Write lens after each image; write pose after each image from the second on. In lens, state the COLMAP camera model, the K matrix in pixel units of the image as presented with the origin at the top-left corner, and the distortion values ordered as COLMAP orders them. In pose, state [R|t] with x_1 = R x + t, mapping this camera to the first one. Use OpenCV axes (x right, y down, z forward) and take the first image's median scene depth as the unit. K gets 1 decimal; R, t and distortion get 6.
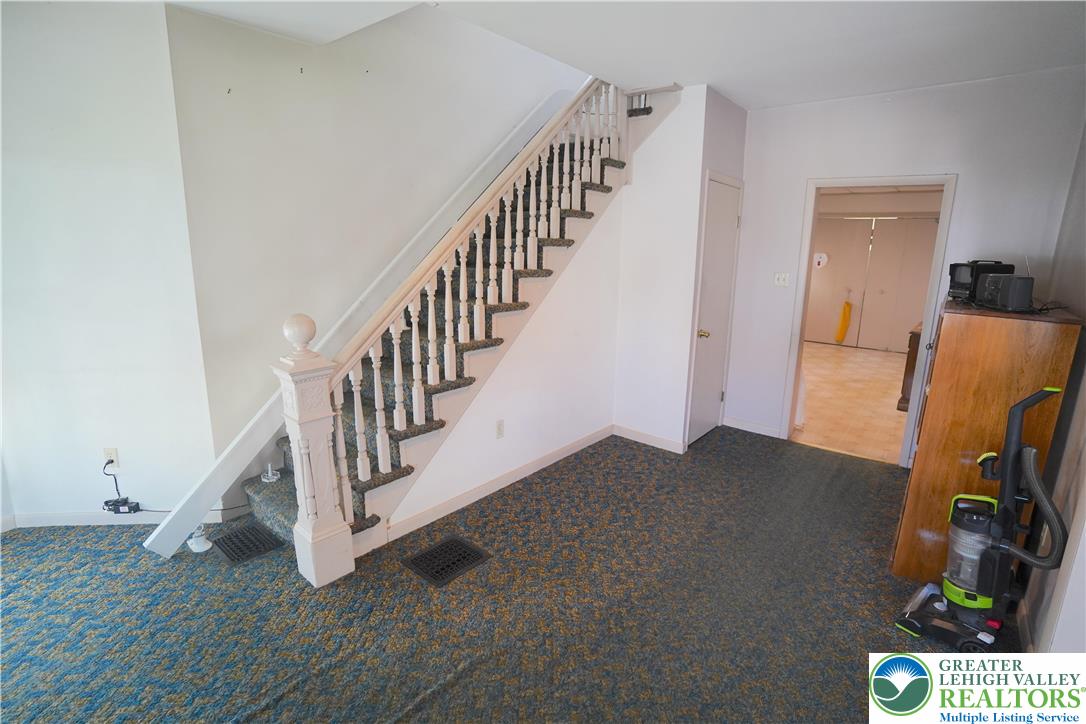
lens RADIAL K [[538.4, 0, 540.3], [0, 538.4, 345.3], [0, 0, 1]] dist [-0.086234, 0.038359]
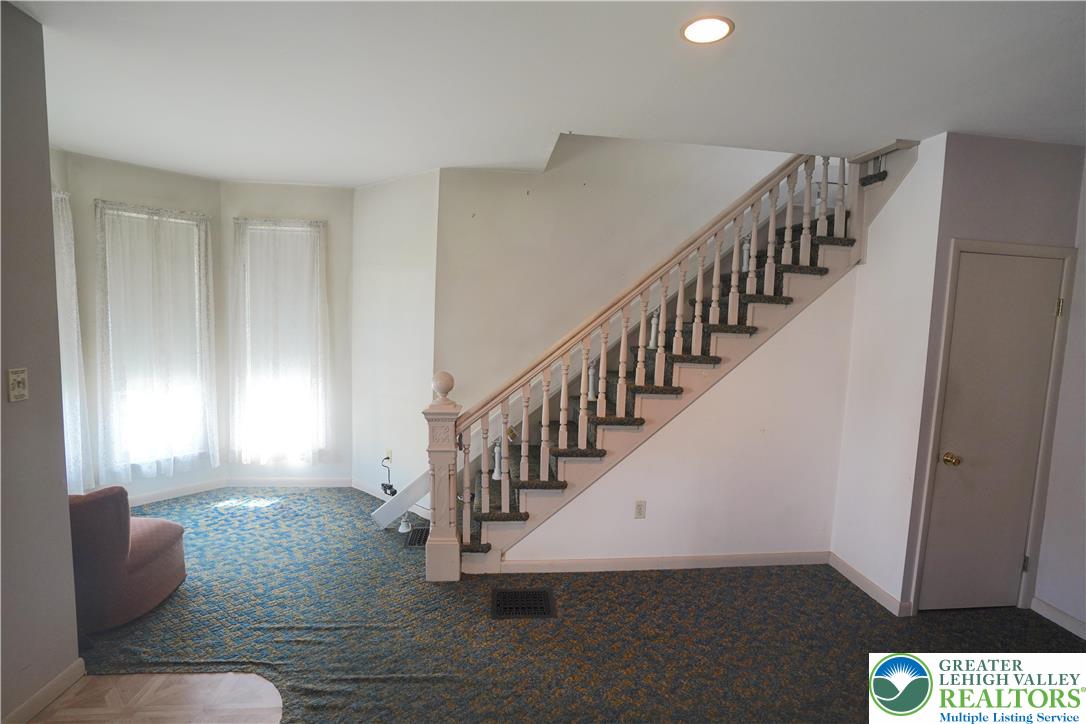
lens RADIAL K [[534.0, 0, 541.0], [0, 534.0, 355.9], [0, 0, 1]] dist [-0.087244, 0.037991]
pose [[0.718456, 0.070214, -0.692020, 0.534574], [-0.159292, 0.985061, -0.065430, -0.038786], [0.677087, 0.157242, 0.718907, 0.140826]]
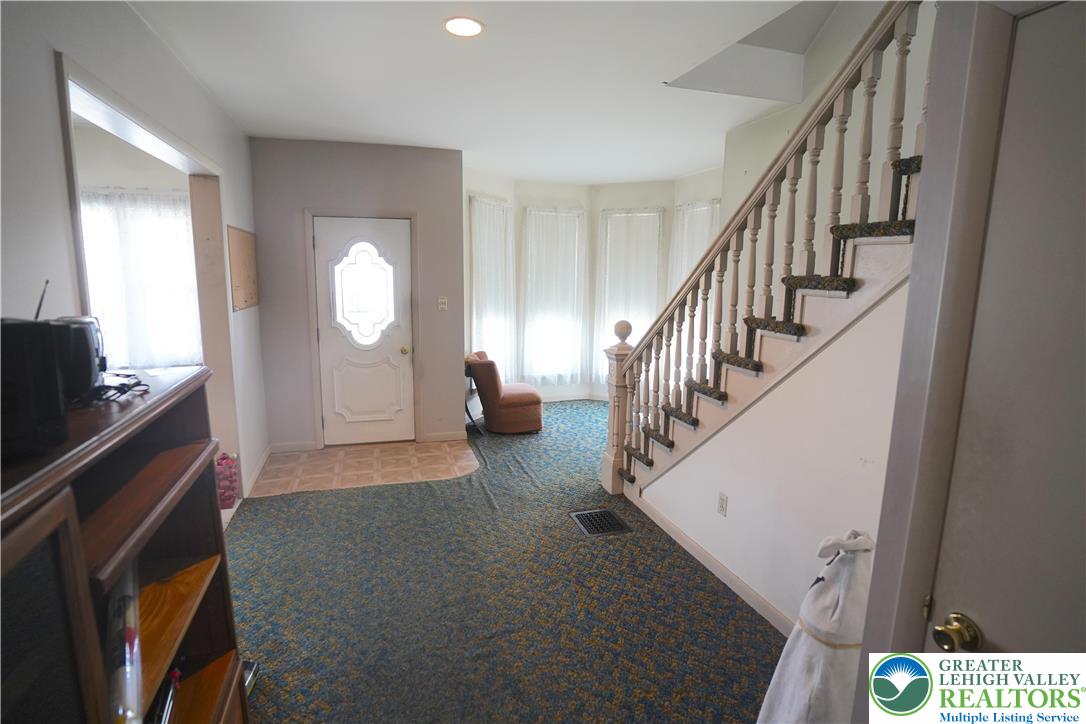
lens RADIAL K [[529.2, 0, 543.0], [0, 529.2, 362.0], [0, 0, 1]] dist [-0.087497, 0.035382]
pose [[-0.535953, 0.124084, -0.835079, 0.844117], [-0.177502, 0.950469, 0.255150, -0.246072], [0.825377, 0.284977, -0.487382, 1.292824]]
